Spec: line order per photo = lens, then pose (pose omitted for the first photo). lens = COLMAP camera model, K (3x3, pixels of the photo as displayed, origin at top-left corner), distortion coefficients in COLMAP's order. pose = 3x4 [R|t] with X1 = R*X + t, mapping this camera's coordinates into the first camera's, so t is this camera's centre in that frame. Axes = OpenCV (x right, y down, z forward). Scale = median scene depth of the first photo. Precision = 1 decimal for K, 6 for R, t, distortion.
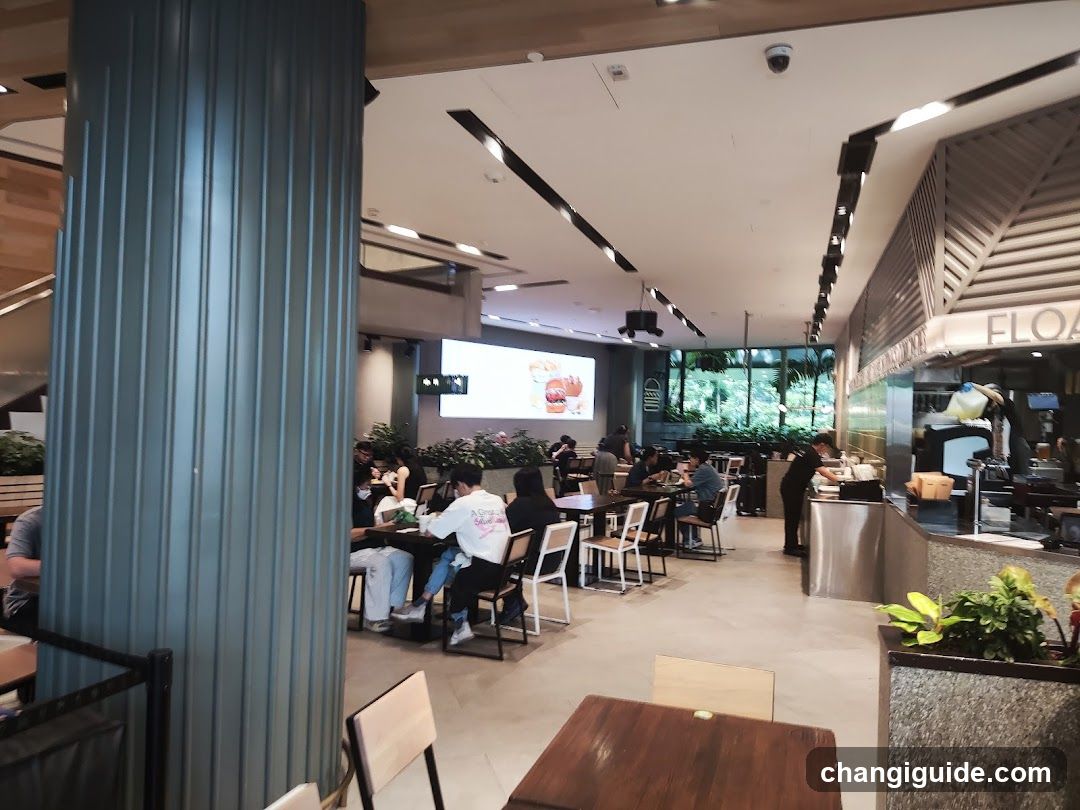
lens RADIAL K [[804.2, 0, 540.0], [0, 804.2, 405.0], [0, 0, 1]] dist [-0.003627, -0.002423]
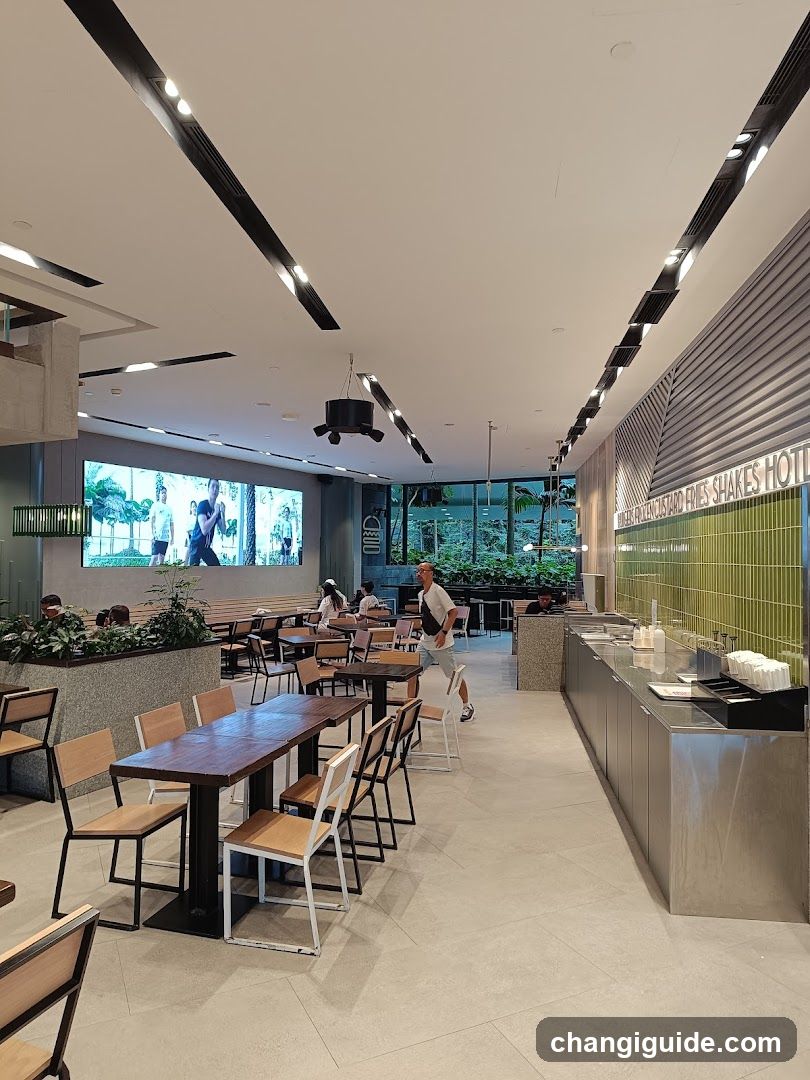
lens RADIAL K [[725.7, 0, 405.0], [0, 725.7, 540.0], [0, 0, 1]] dist [-0.002239, -0.000643]
pose [[0.983613, -0.014314, 0.179725, 0.067312], [0.016191, 0.999829, -0.008978, 0.001404], [-0.179566, 0.011741, 0.983676, 0.441938]]
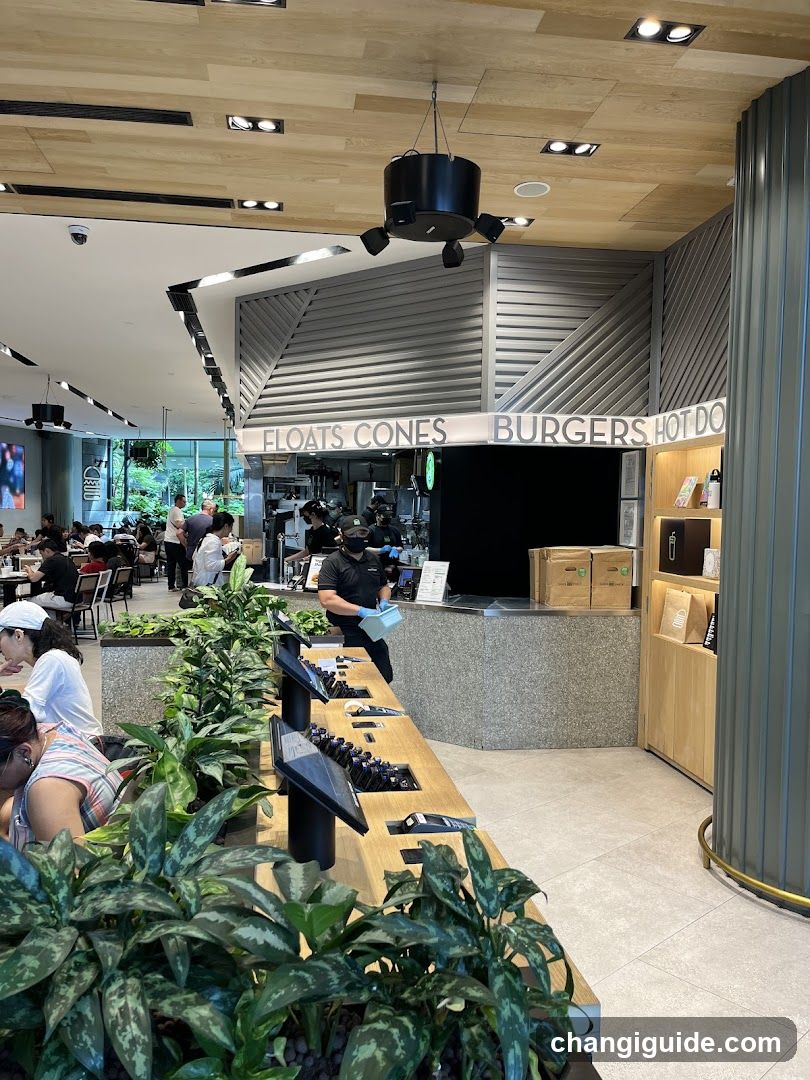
lens RADIAL K [[833.8, 0, 403.7], [0, 833.8, 567.5], [0, 0, 1]] dist [-0.026375, -0.005247]
pose [[0.895556, -0.023096, 0.444348, 0.059116], [-0.014583, 0.996592, 0.081191, 0.002608], [-0.444709, -0.079191, 0.892167, -0.203458]]
